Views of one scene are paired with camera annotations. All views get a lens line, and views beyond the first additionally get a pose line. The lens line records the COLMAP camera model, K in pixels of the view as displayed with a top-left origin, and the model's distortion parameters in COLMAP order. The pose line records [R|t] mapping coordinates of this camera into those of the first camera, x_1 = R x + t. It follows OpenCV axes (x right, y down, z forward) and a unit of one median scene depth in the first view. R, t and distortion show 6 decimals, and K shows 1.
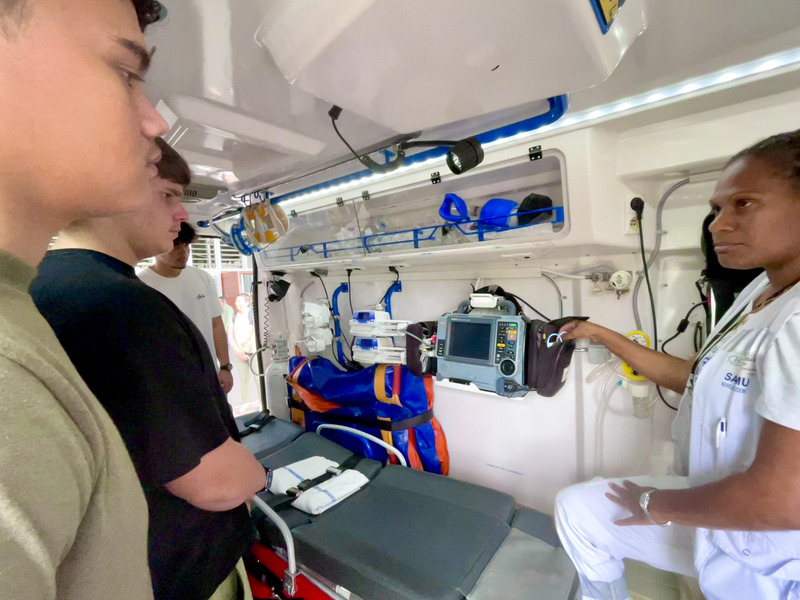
lens RADIAL K [[359.4, 0, 400.0], [0, 359.4, 300.0], [0, 0, 1]] dist [0.007555, -0.000095]
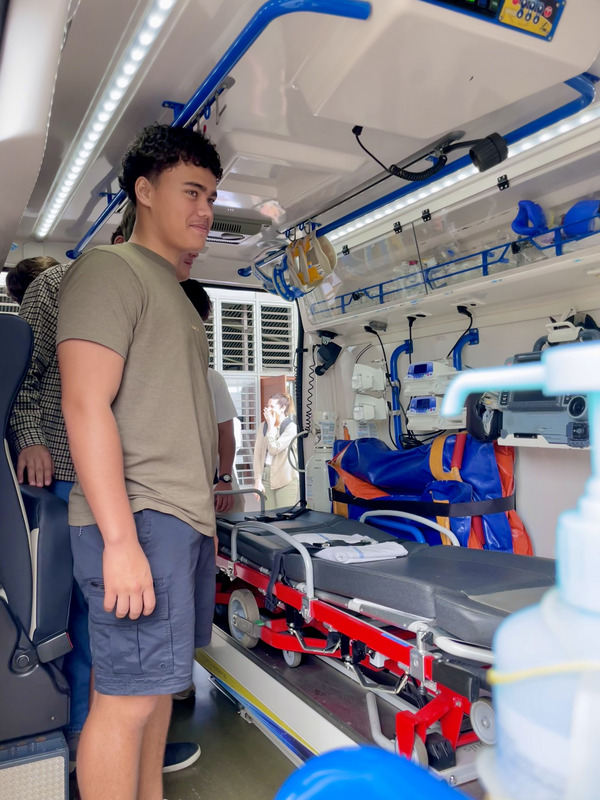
lens RADIAL K [[672.9, 0, 300.0], [0, 672.9, 400.0], [0, 0, 1]] dist [0.095345, -0.145874]
pose [[0.919887, 0.022491, -0.391538, 0.271674], [-0.049537, 0.997022, -0.059111, 0.245099], [0.389042, 0.073771, 0.918261, -0.515374]]
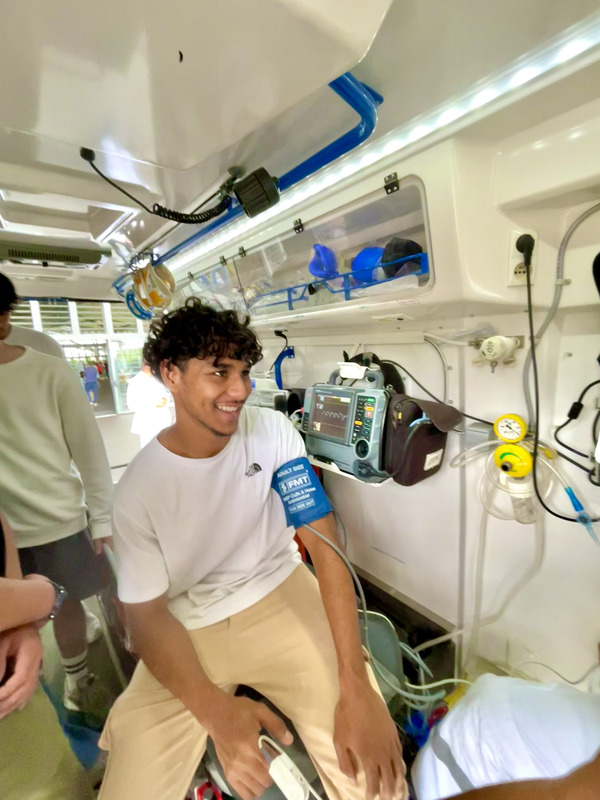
lens RADIAL K [[359.4, 0, 300.0], [0, 359.4, 400.0], [0, 0, 1]] dist [0.007555, -0.000095]
pose [[0.976657, 0.031452, -0.212492, 0.279615], [-0.008909, 0.994302, 0.106226, -0.017123], [0.214622, -0.101853, 0.971372, 0.115123]]
